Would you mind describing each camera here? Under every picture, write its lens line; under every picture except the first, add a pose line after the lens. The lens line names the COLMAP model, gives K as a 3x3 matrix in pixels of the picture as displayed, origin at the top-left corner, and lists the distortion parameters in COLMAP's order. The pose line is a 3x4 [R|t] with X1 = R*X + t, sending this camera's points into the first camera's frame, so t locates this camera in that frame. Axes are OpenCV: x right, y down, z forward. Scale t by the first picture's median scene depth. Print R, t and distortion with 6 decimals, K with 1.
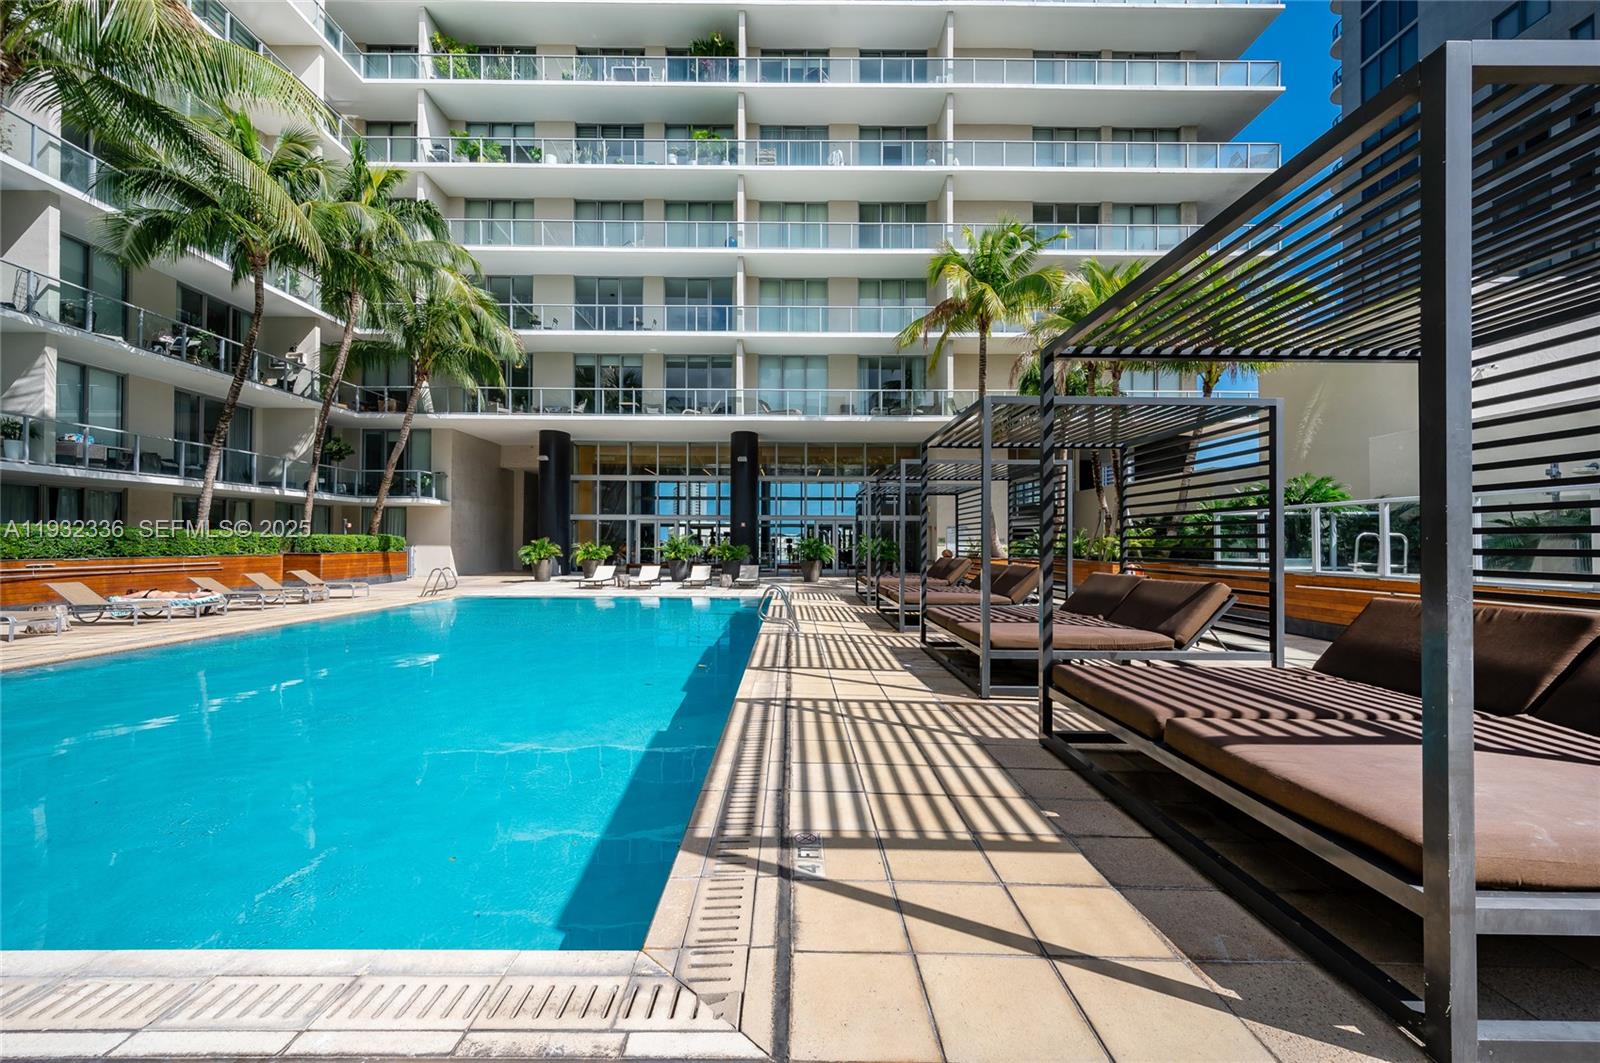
lens RADIAL K [[625.5, 0, 792.5], [0, 625.5, 549.2], [0, 0, 1]] dist [0.002774, -0.000324]
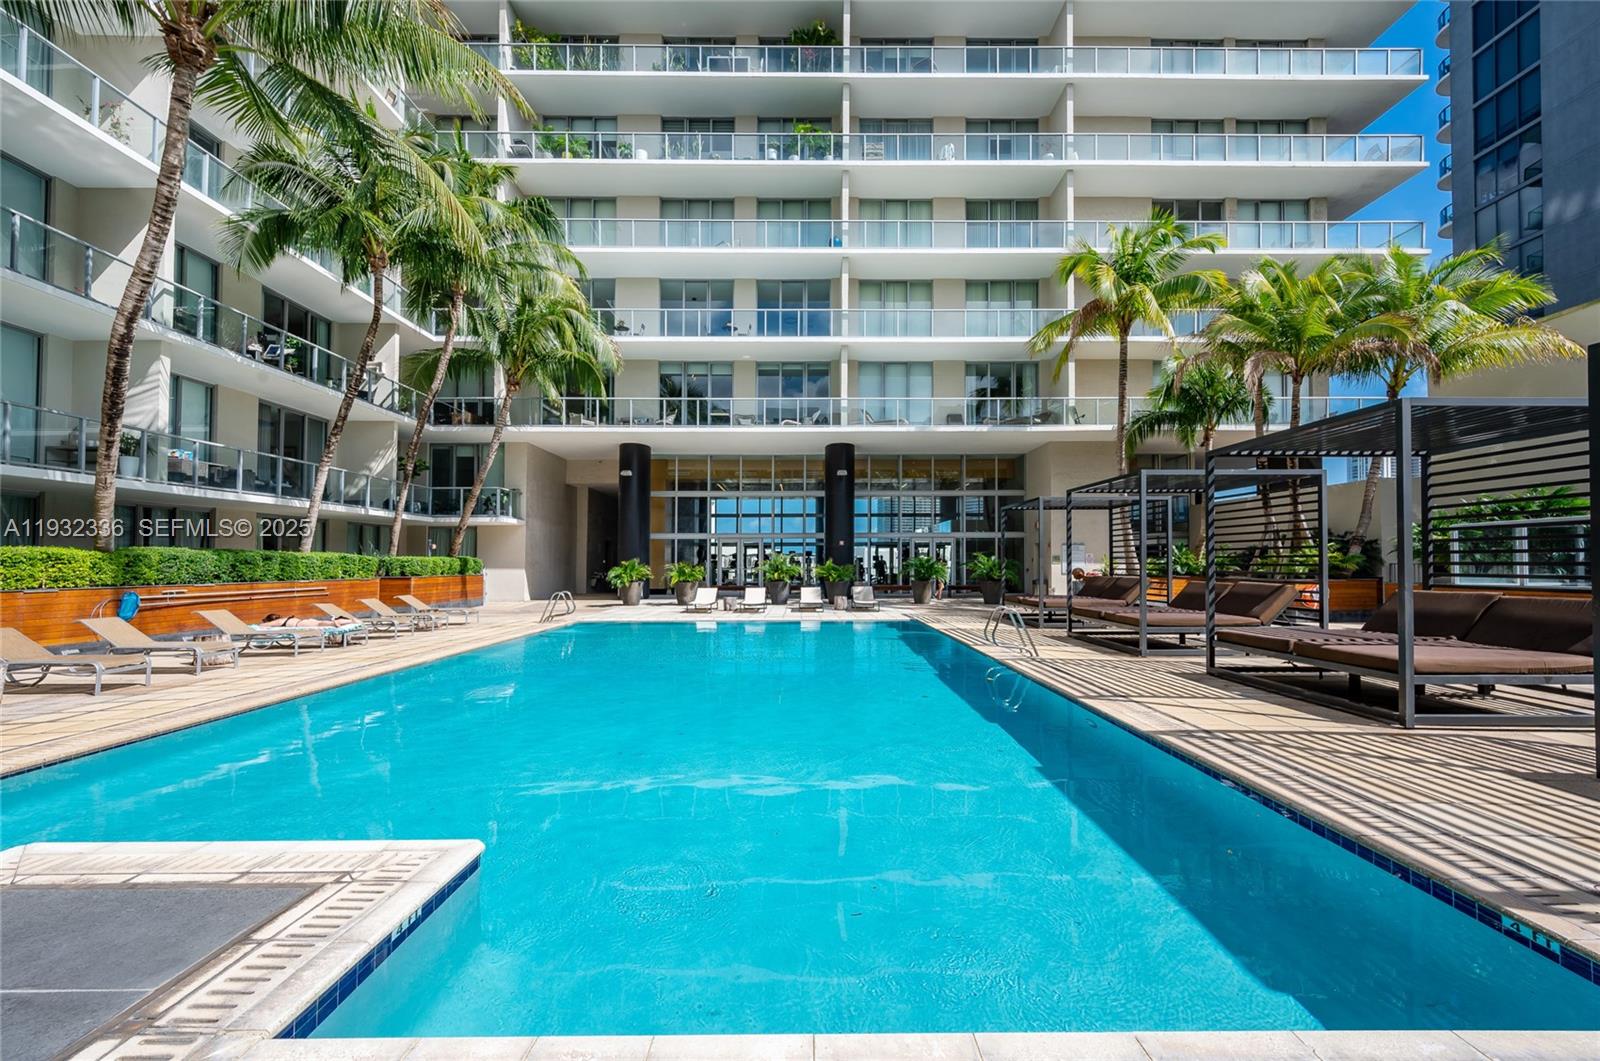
lens RADIAL K [[664.0, 0, 794.3], [0, 664.0, 563.1], [0, 0, 1]] dist [0.002628, -0.000173]
pose [[0.999941, -0.007607, 0.007750, -0.168870], [0.007682, 0.999924, -0.009681, -0.000008], [-0.007675, 0.009740, 0.999923, 0.009658]]
